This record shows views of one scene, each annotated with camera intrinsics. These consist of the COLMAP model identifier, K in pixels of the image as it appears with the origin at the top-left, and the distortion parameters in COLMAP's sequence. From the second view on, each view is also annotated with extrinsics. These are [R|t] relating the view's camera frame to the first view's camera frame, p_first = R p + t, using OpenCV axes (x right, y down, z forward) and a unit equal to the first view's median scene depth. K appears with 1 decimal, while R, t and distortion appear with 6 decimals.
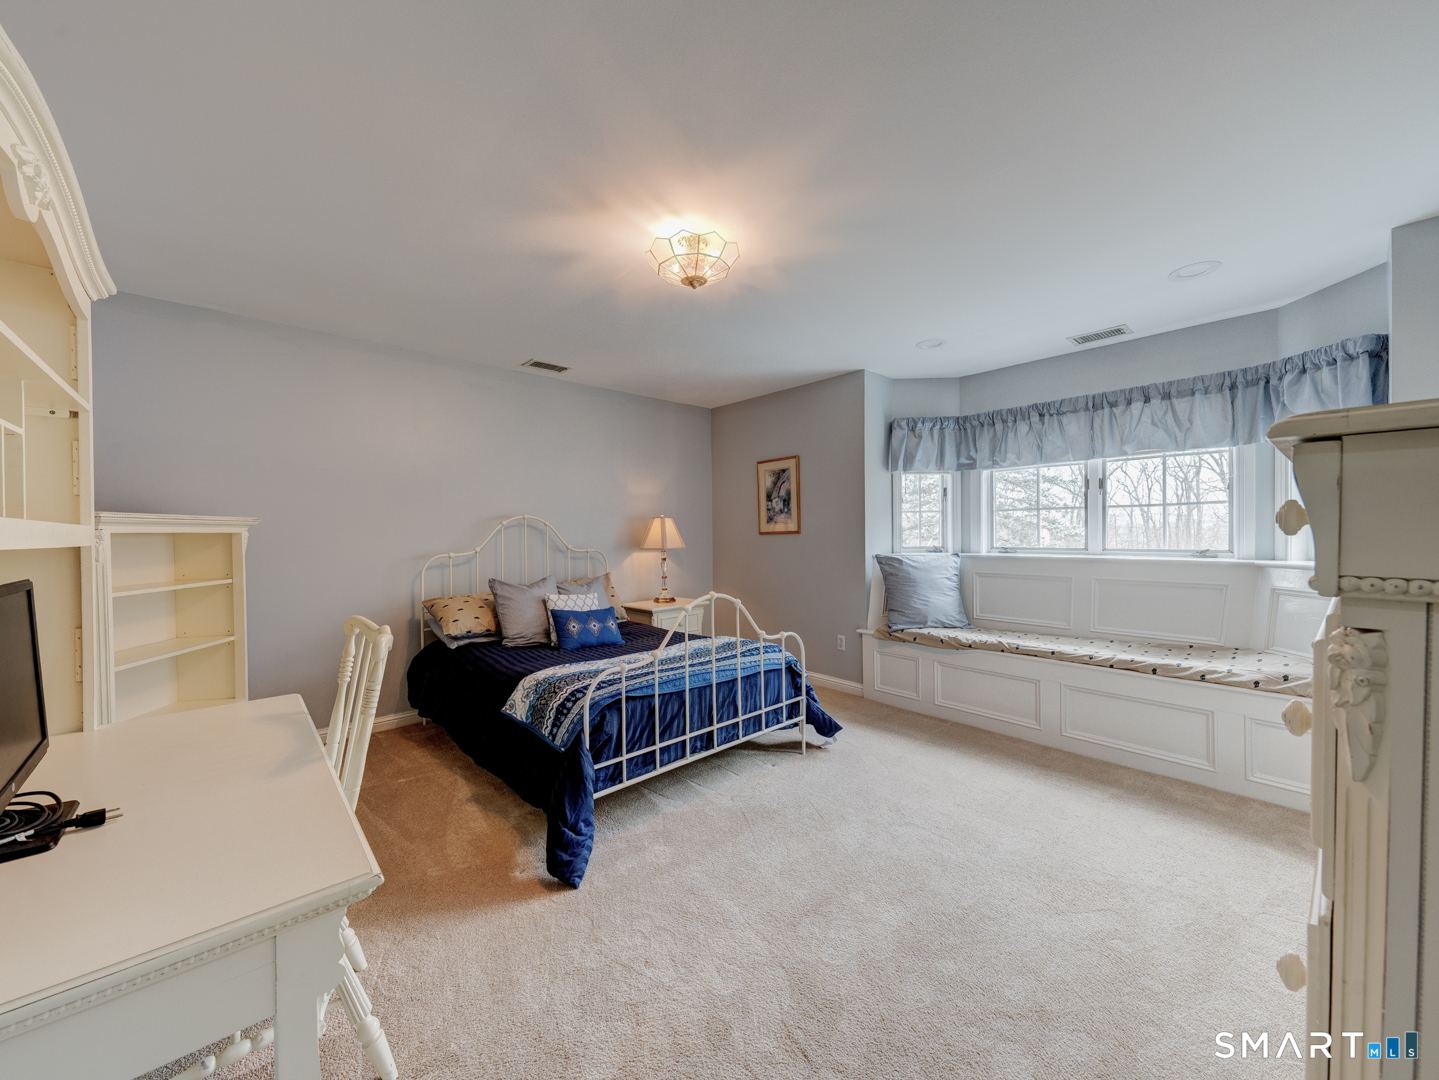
lens RADIAL K [[549.4, 0, 719.5], [0, 549.4, 540.0], [0, 0, 1]] dist [0.001363, -0.000200]
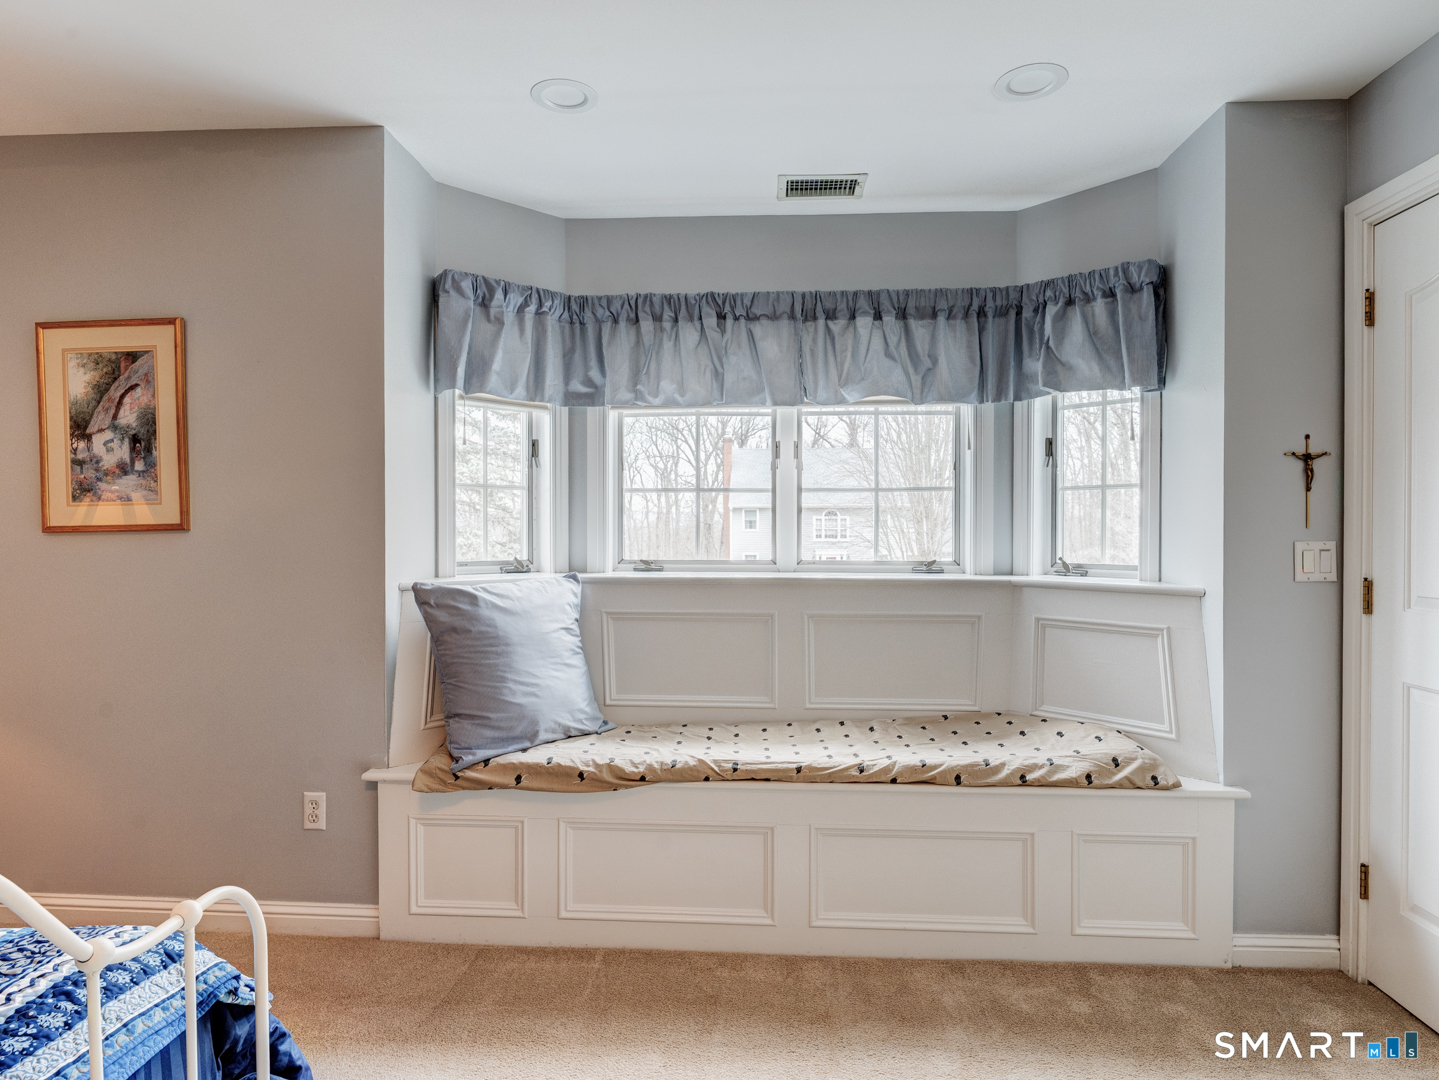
lens RADIAL K [[830.2, 0, 718.9], [0, 830.2, 535.9], [0, 0, 1]] dist [0.000780, -0.000256]
pose [[0.713308, 0.003295, 0.700843, 0.012099], [0.001913, 0.999976, -0.006649, -0.005037], [-0.700848, 0.006084, 0.713284, 0.416050]]
